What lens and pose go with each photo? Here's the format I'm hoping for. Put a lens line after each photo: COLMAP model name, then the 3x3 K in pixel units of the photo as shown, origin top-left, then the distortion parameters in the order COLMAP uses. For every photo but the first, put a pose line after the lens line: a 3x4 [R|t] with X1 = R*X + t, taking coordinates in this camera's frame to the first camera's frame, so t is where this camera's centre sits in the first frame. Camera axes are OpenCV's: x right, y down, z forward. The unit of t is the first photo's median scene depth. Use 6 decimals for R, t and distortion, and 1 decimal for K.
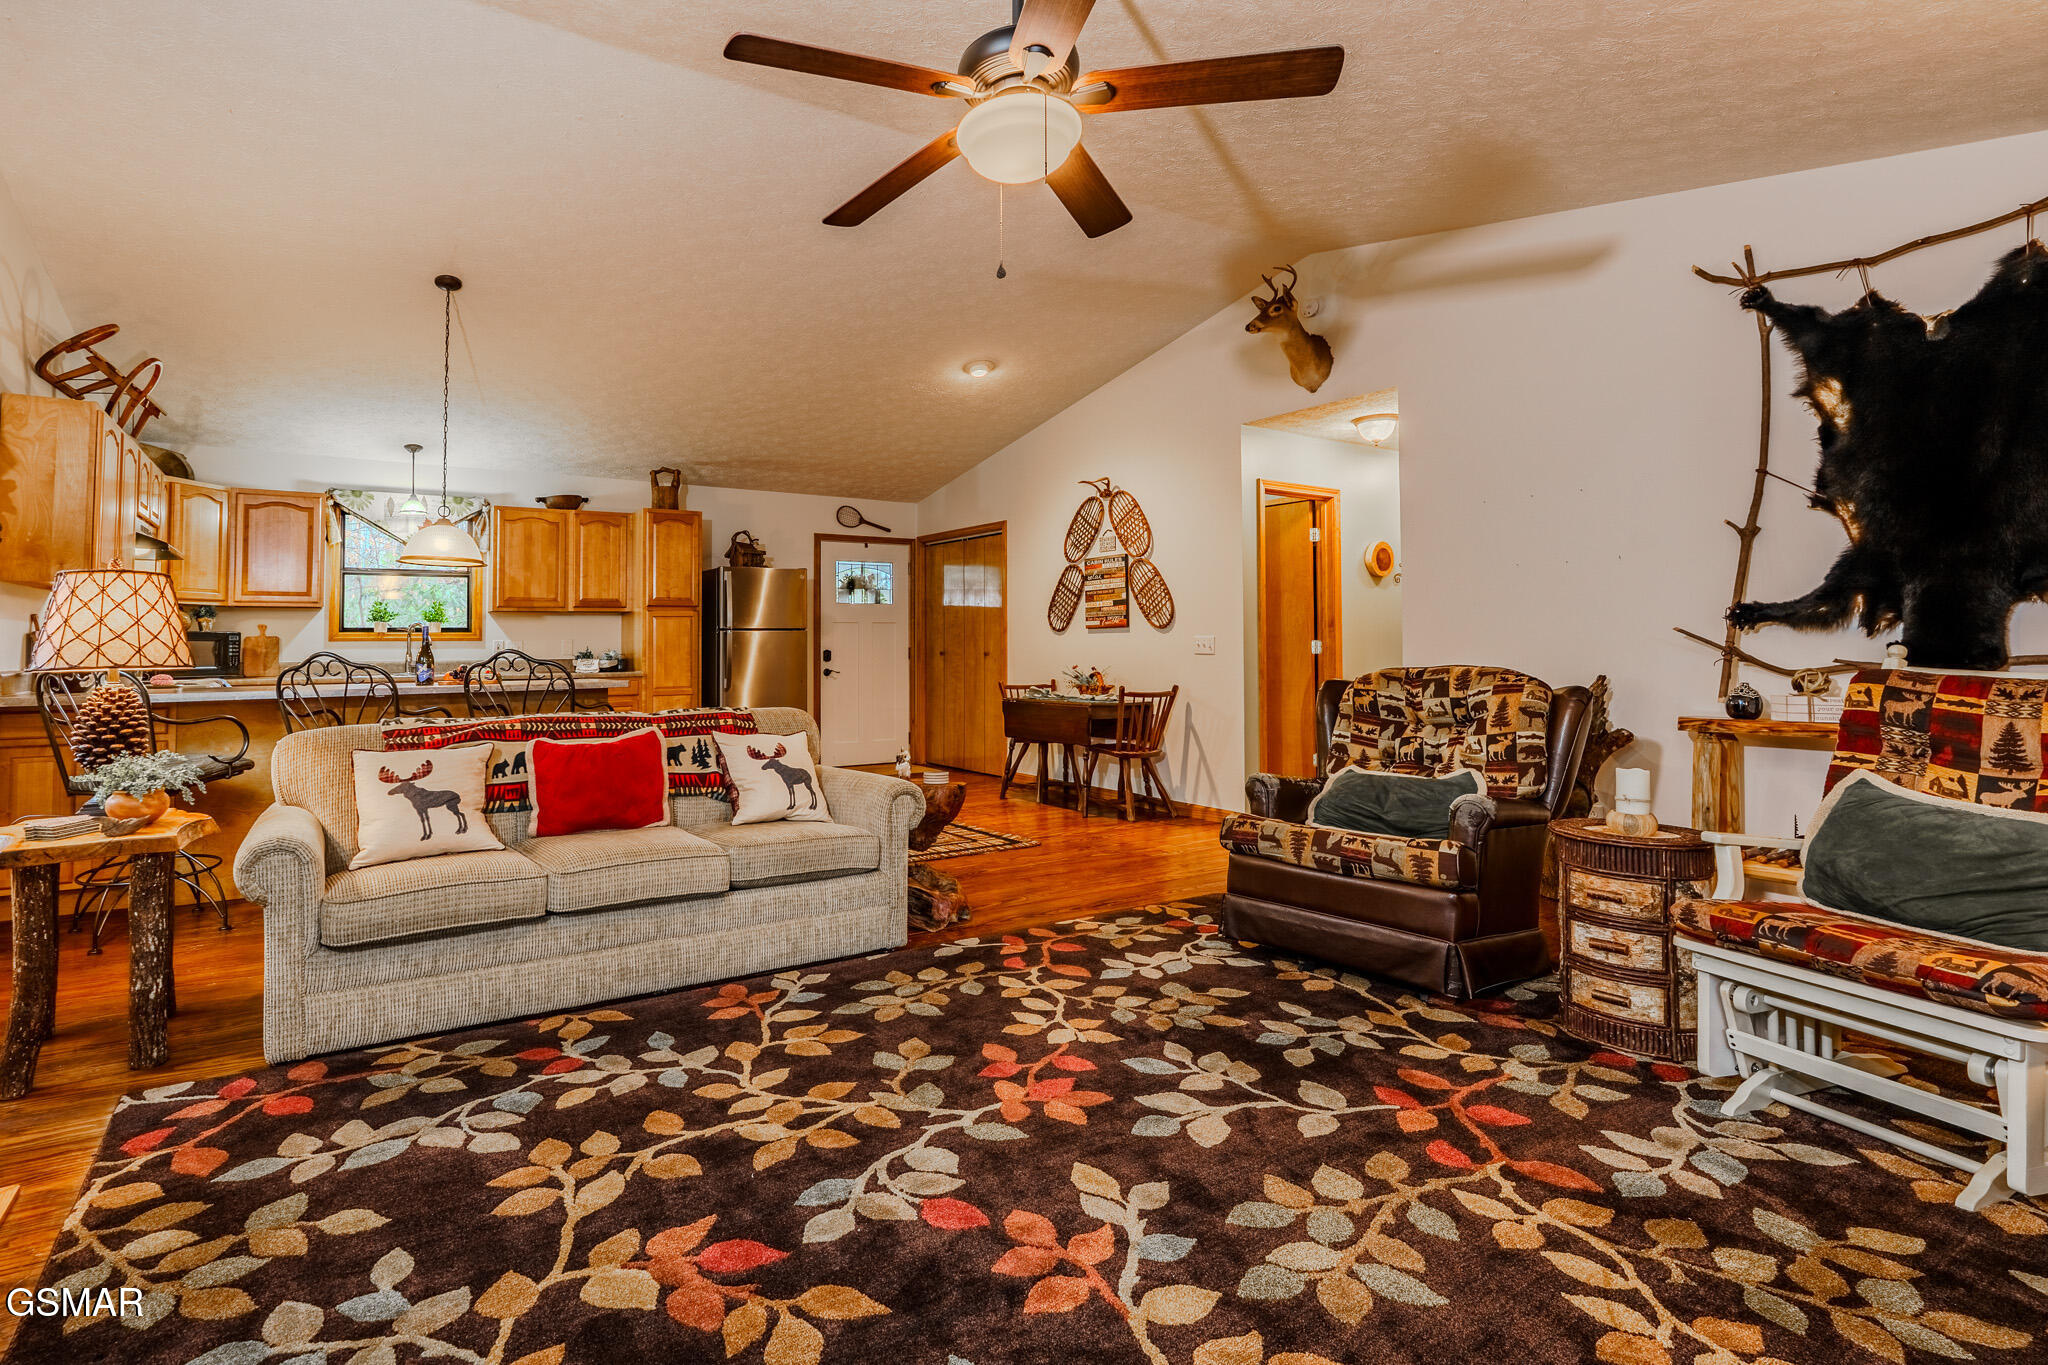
lens RADIAL K [[974.4, 0, 878.8], [0, 974.4, 542.0], [0, 0, 1]] dist [-0.003331, -0.000197]
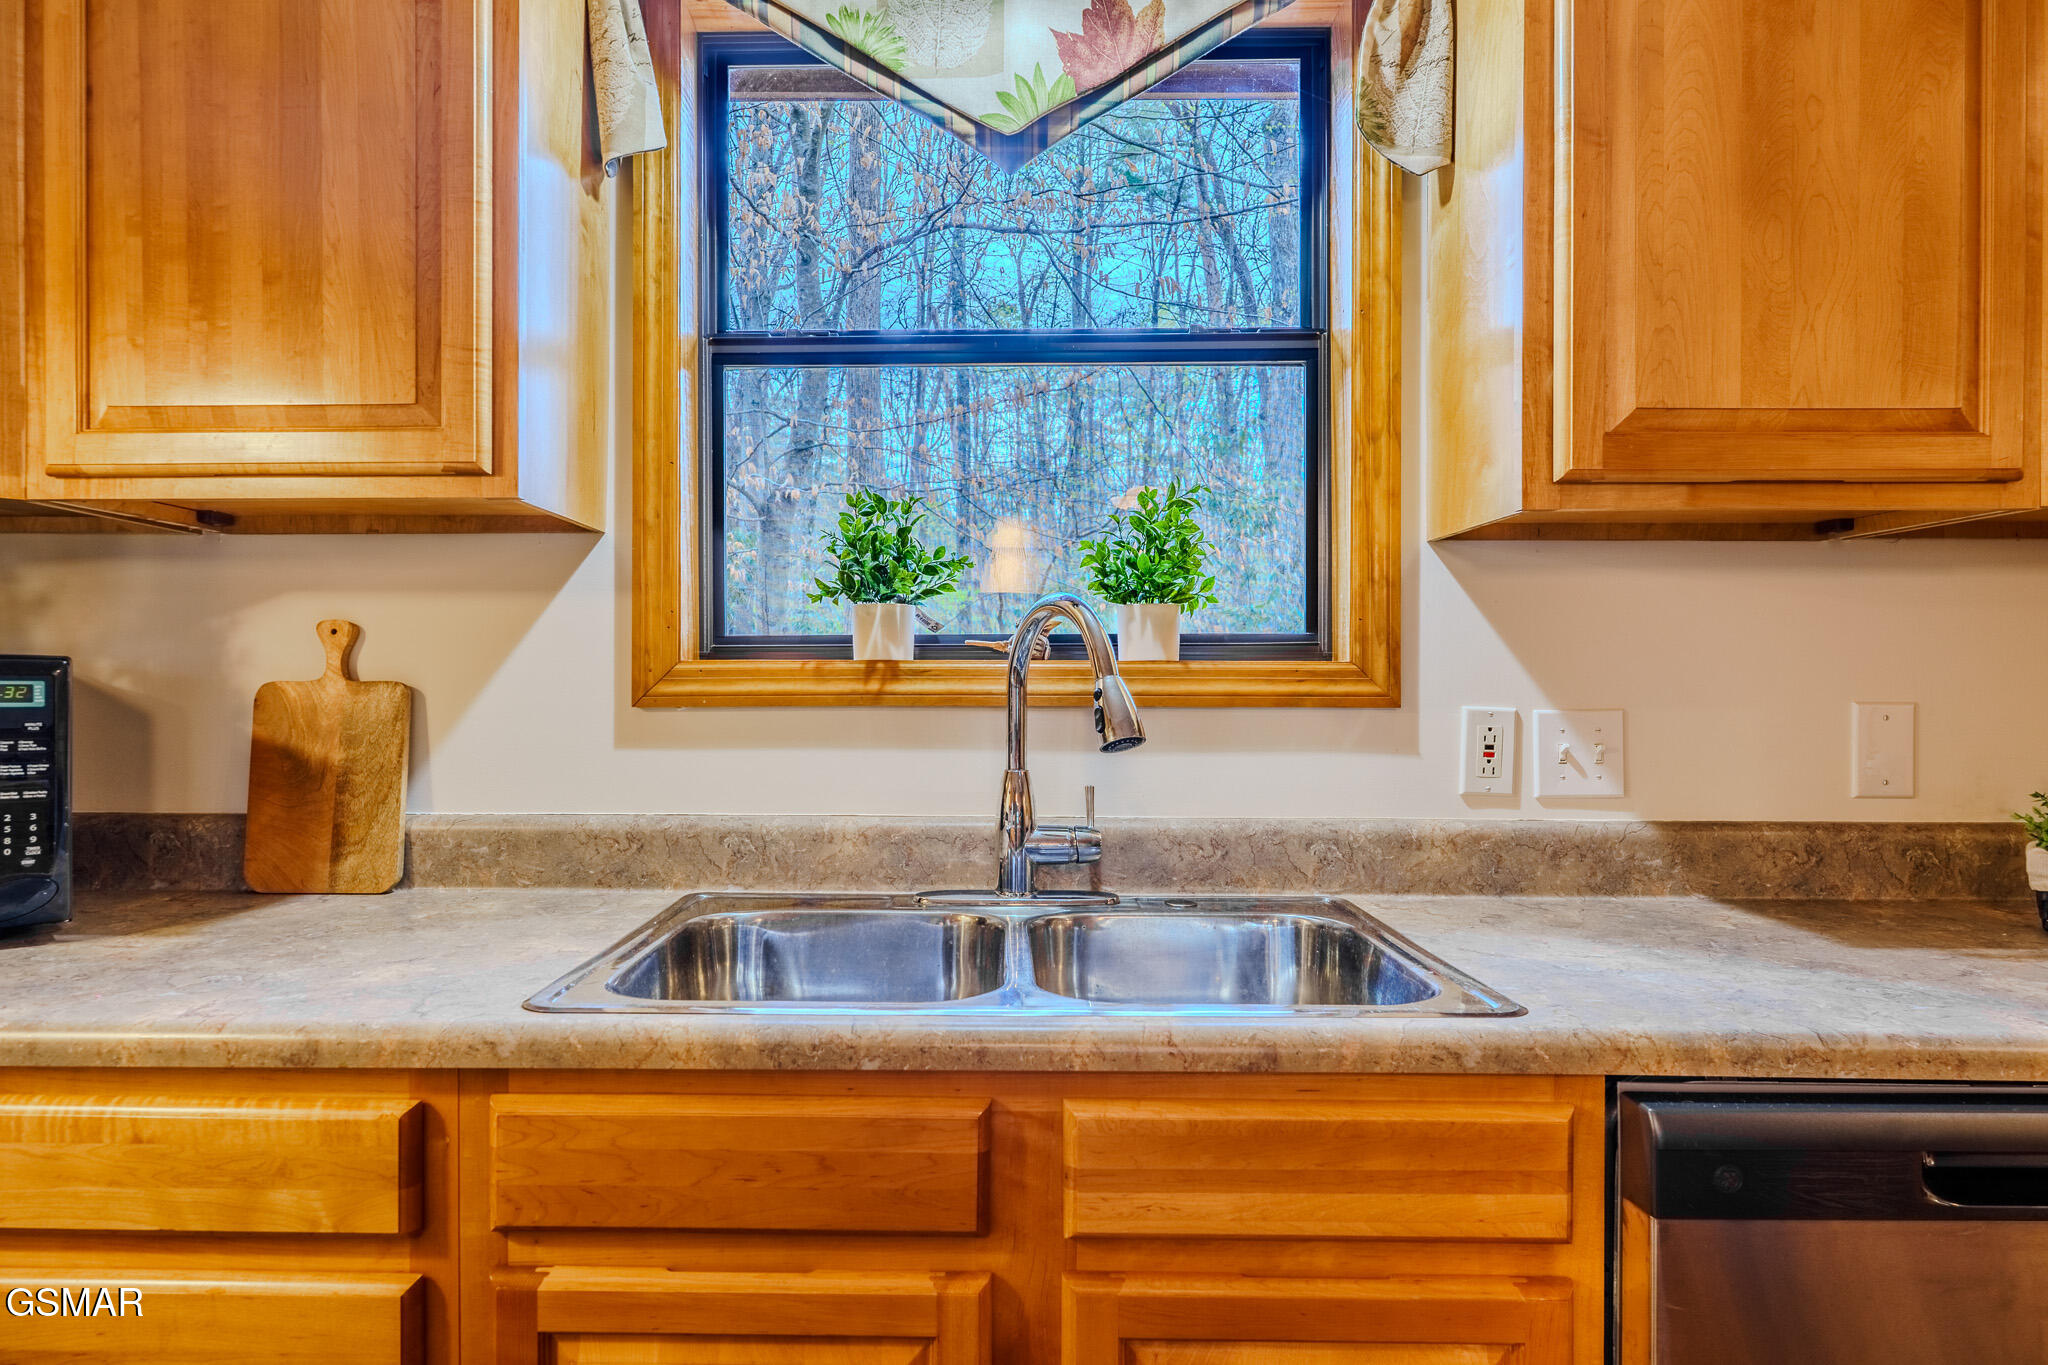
lens RADIAL K [[1169.0, 0, 944.7], [0, 1169.0, 679.1], [0, 0, 1]] dist [0.002678, 0.001387]
pose [[0.858015, 0.011646, -0.513493, -0.435287], [0.046430, 0.993891, 0.100123, 0.083971], [0.511522, -0.109748, 0.852233, 0.918119]]
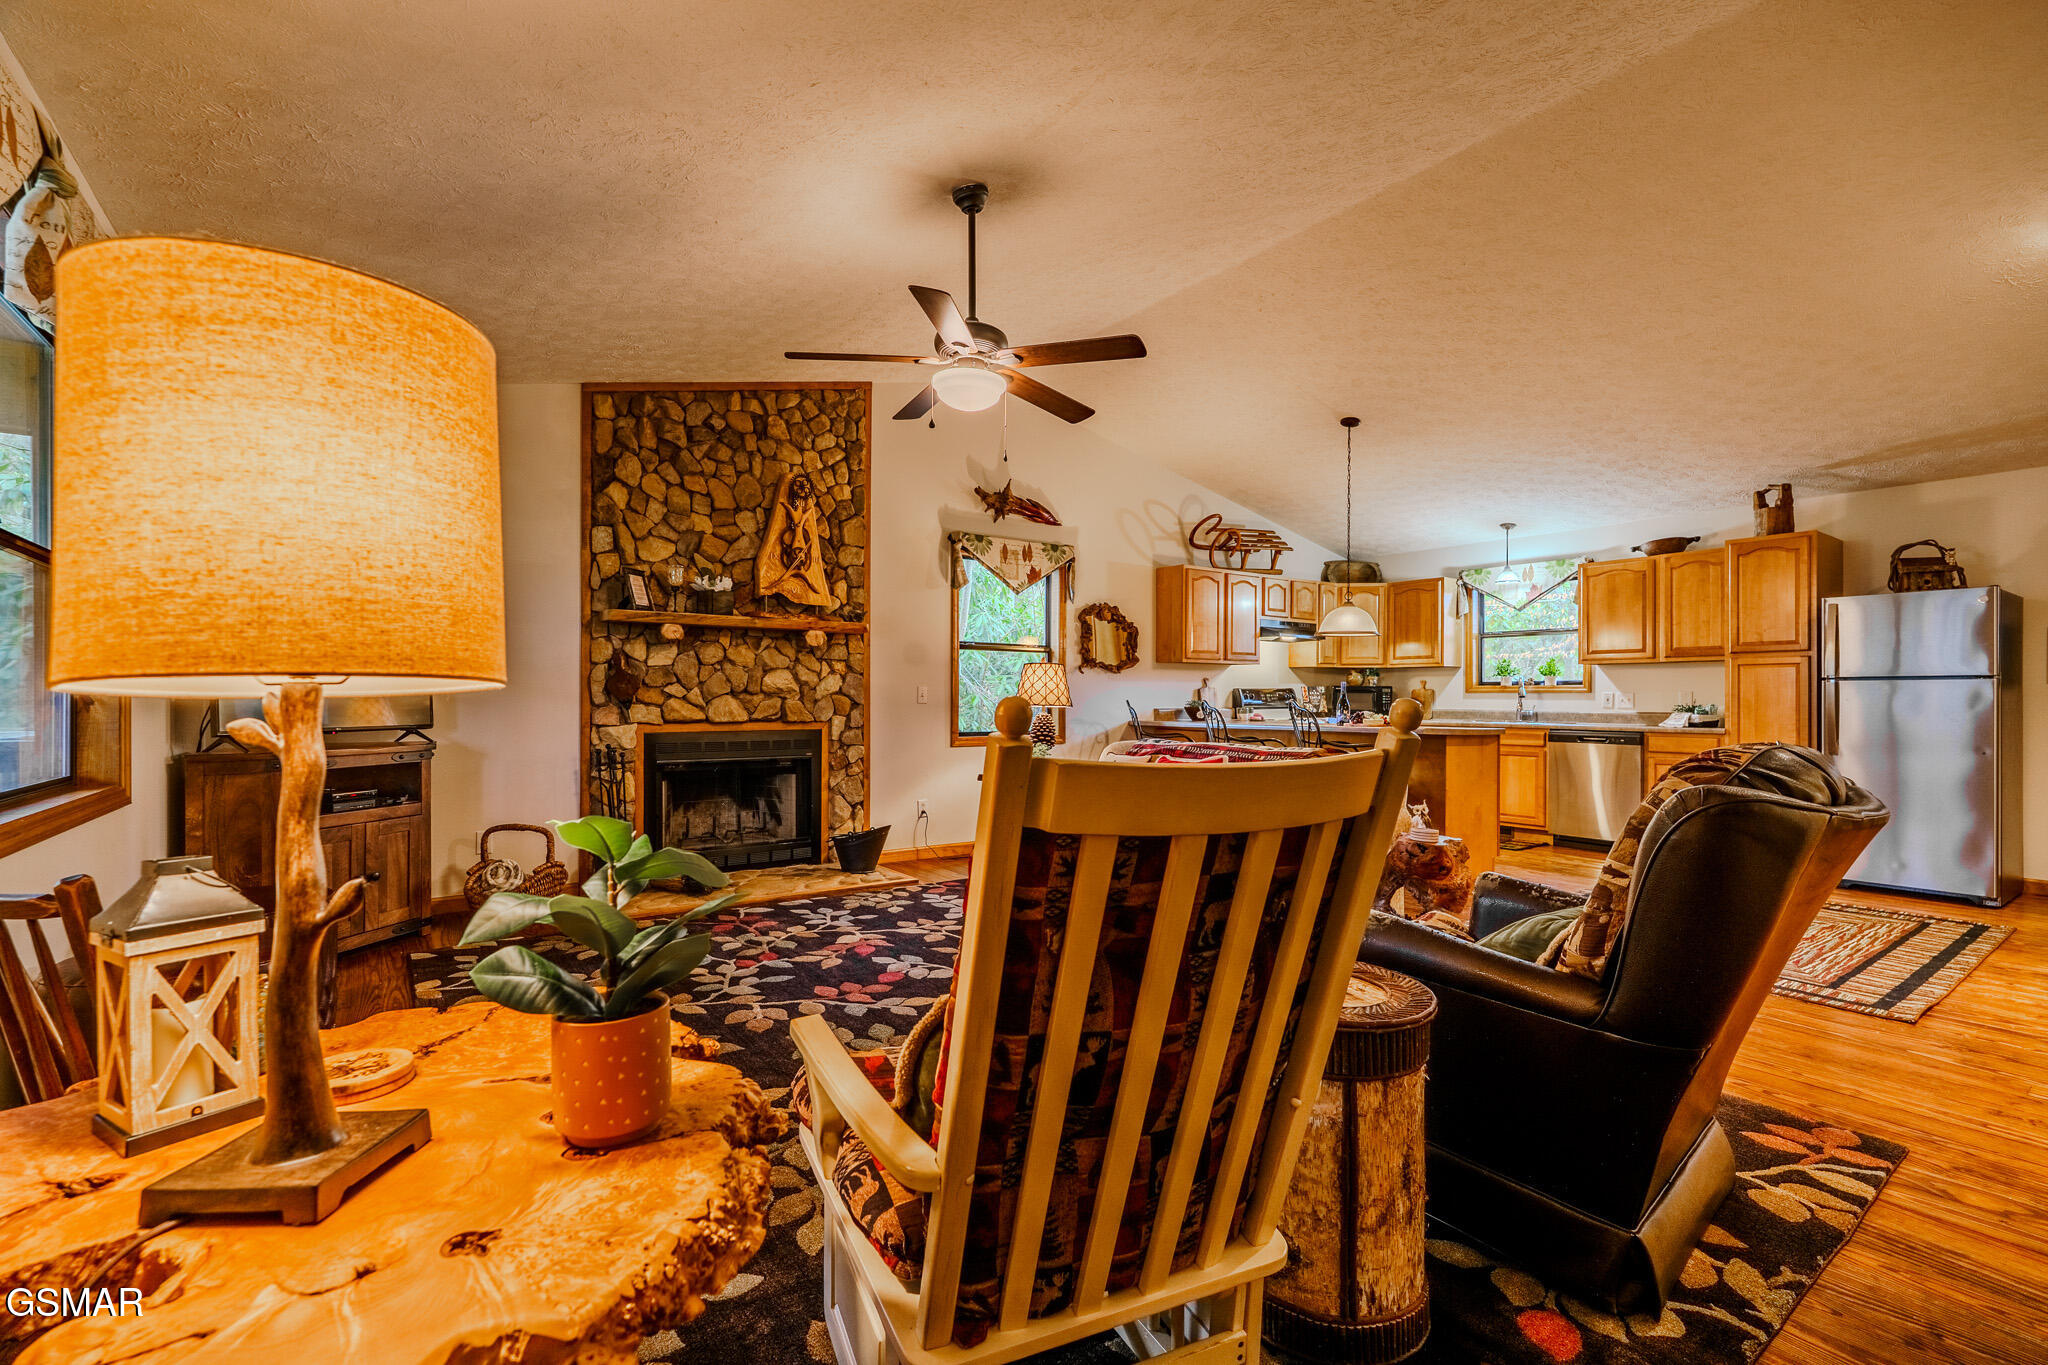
lens RADIAL K [[914.6, 0, 1013.5], [0, 914.6, 689.6], [0, 0, 1]] dist [-0.003446, 0.000121]
pose [[0.103790, 0.000479, -0.994599, 0.597321], [0.101591, 0.994765, 0.011080, 0.027963], [0.989397, -0.102193, 0.103198, 0.331314]]
